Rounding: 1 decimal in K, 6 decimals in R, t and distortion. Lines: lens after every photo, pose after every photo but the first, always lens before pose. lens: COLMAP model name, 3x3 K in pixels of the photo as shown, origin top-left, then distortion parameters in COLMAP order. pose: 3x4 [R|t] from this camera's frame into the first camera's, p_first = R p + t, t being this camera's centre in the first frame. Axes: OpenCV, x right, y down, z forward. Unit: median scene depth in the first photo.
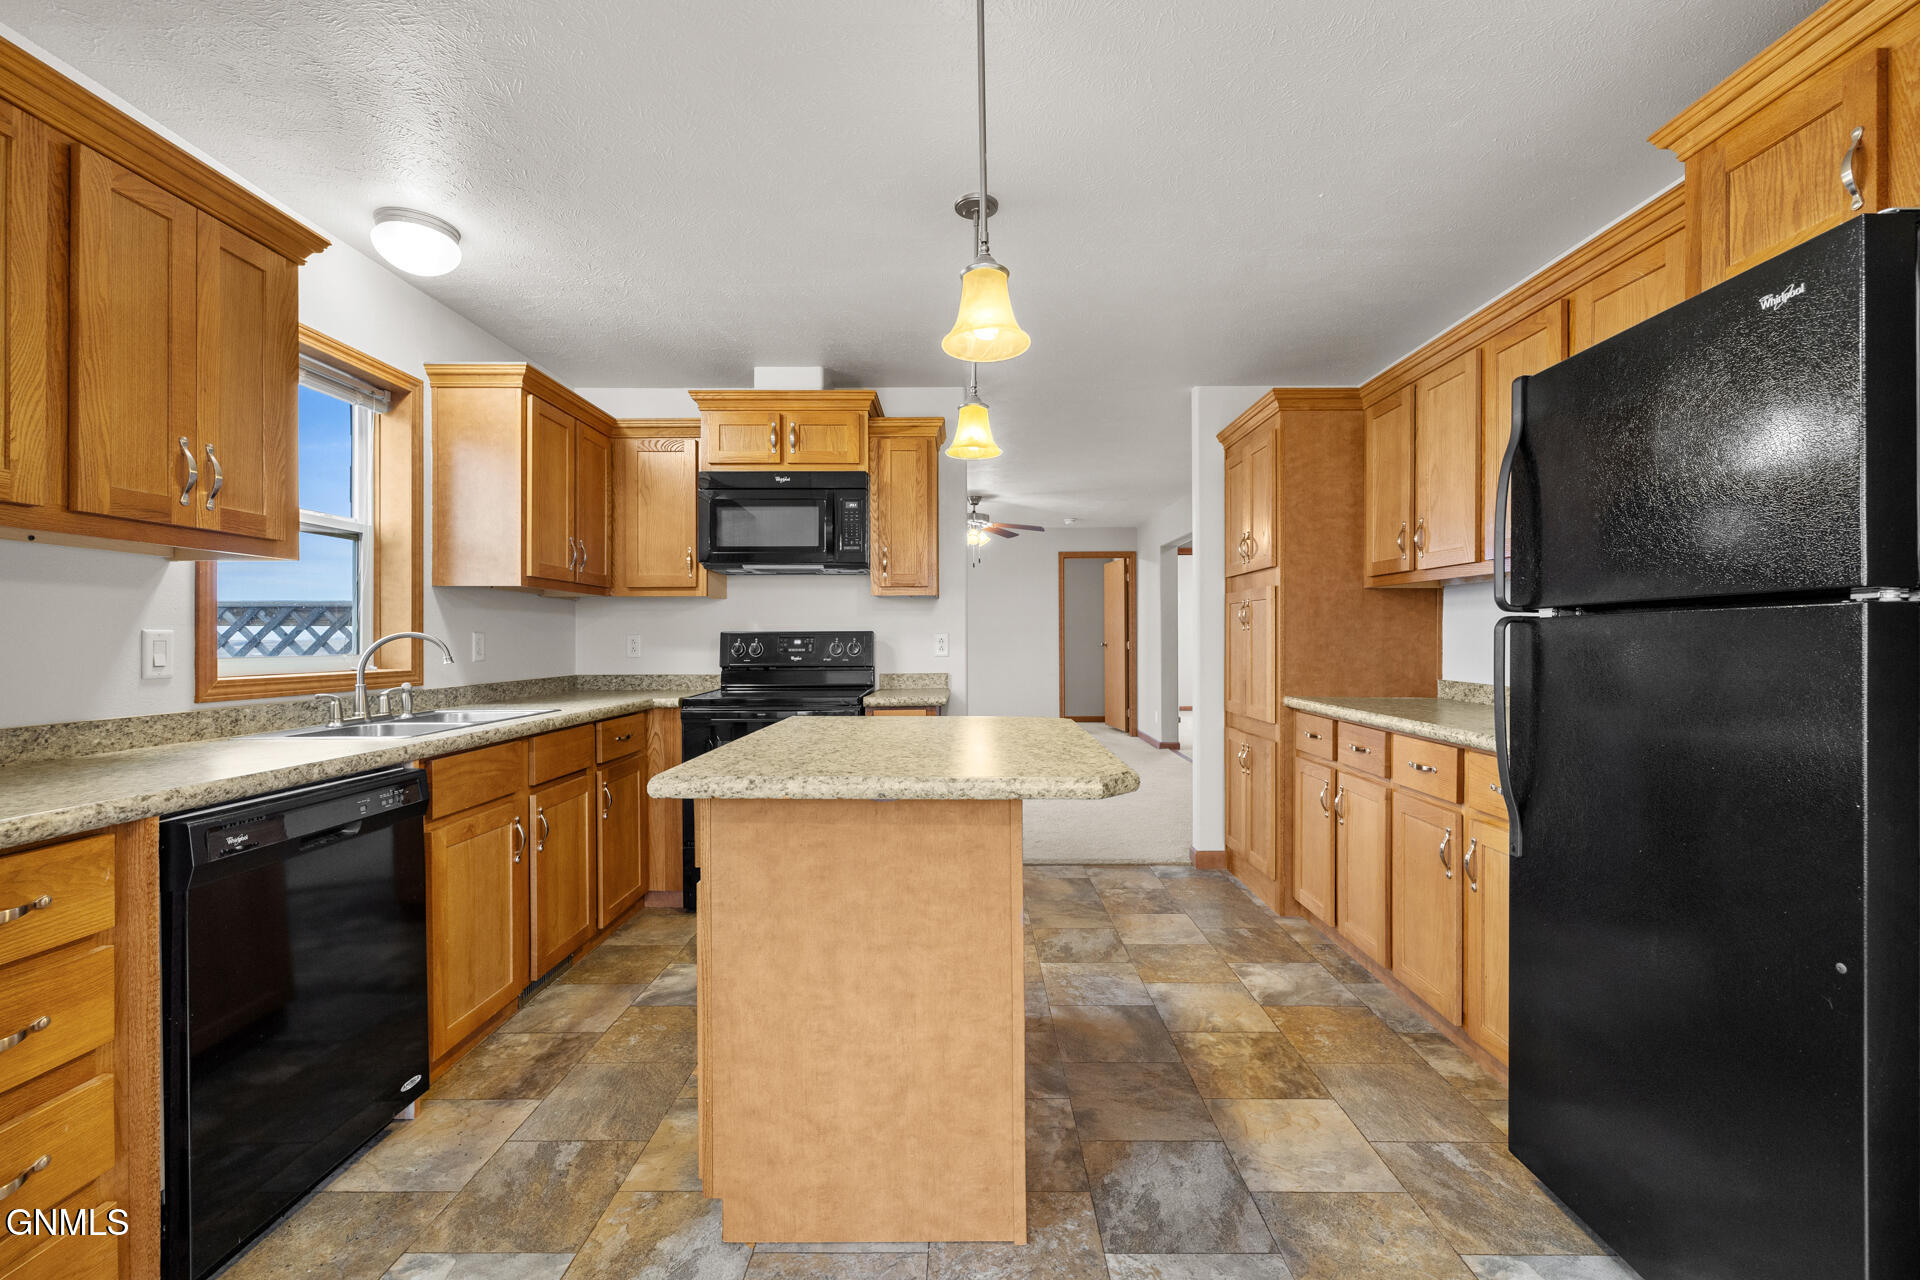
lens RADIAL K [[803.6, 0, 966.5], [0, 803.6, 637.7], [0, 0, 1]] dist [0.000739, 0.000473]
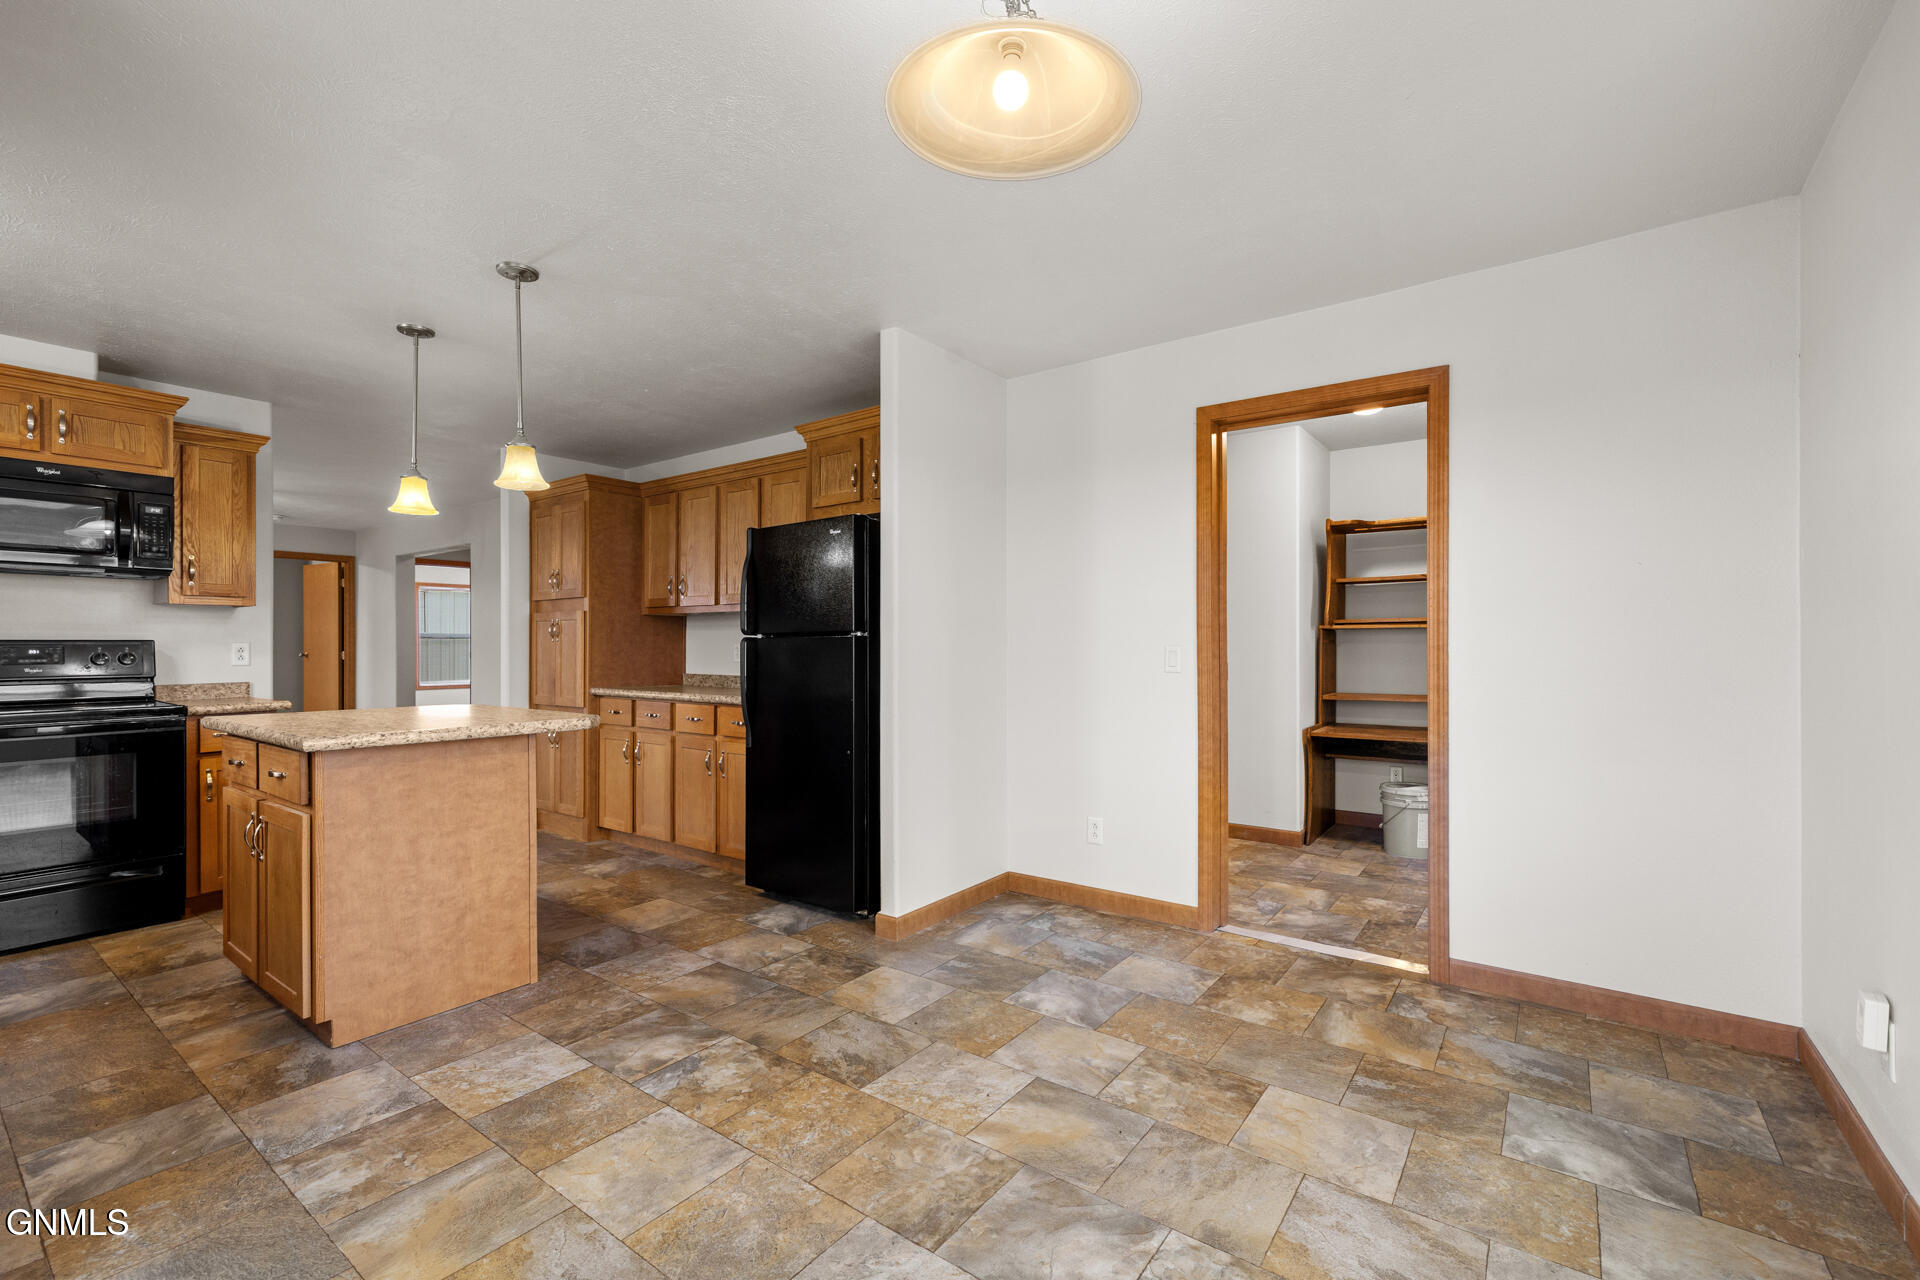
lens RADIAL K [[819.3, 0, 965.9], [0, 819.3, 643.1], [0, 0, 1]] dist [0.000592, 0.000143]
pose [[0.586062, 0.005089, 0.810250, -0.558727], [-0.000413, 0.999982, -0.005982, 0.001385], [-0.810266, 0.003171, 0.586053, -0.563150]]
